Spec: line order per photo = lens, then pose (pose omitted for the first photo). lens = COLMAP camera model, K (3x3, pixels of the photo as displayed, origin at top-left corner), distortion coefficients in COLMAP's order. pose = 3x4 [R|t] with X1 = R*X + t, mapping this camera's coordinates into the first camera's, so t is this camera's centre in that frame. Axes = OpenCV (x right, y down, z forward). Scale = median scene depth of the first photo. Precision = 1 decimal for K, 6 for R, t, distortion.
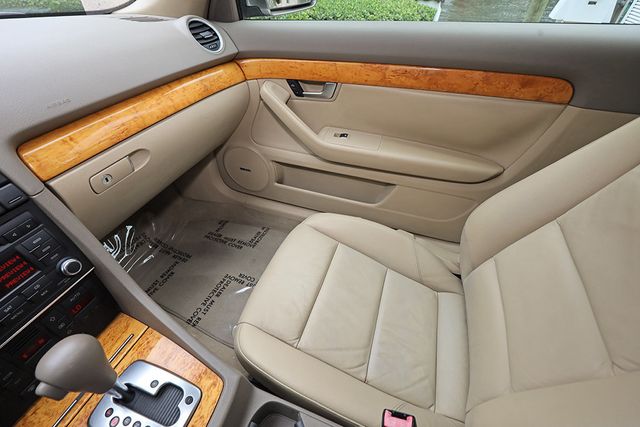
lens RADIAL K [[282.2, 0, 320.0], [0, 282.2, 213.5], [0, 0, 1]] dist [-0.000722, -0.000142]
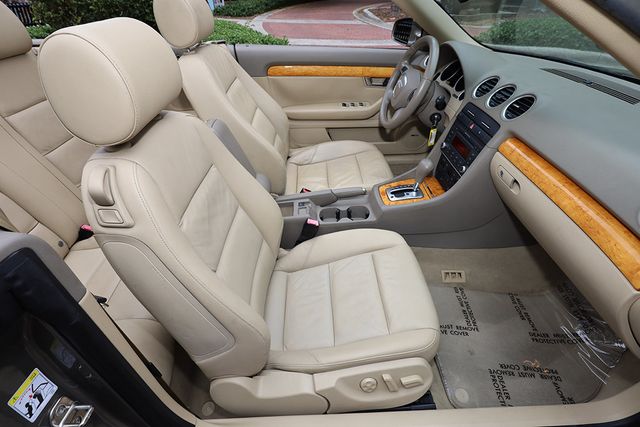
lens RADIAL K [[303.8, 0, 319.7], [0, 303.8, 212.9], [0, 0, 1]] dist [0.002558, 0.000398]
pose [[-0.937126, 0.214542, -0.275259, 0.570216], [-0.228837, 0.217746, 0.948799, -1.072033], [0.263494, 0.952134, -0.154960, 0.836439]]
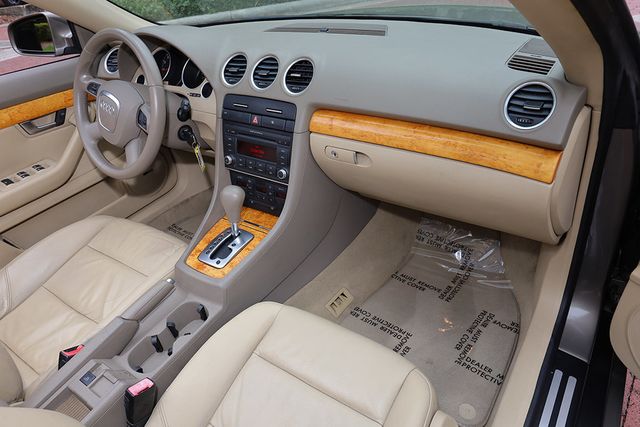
lens RADIAL K [[440.9, 0, 321.9], [0, 440.9, 214.2], [0, 0, 1]] dist [-0.003995, -0.000317]
pose [[-0.270509, 0.558146, -0.784409, 0.721406], [-0.554797, 0.575506, 0.600827, -0.806956], [0.786781, 0.597717, 0.153978, 0.548229]]
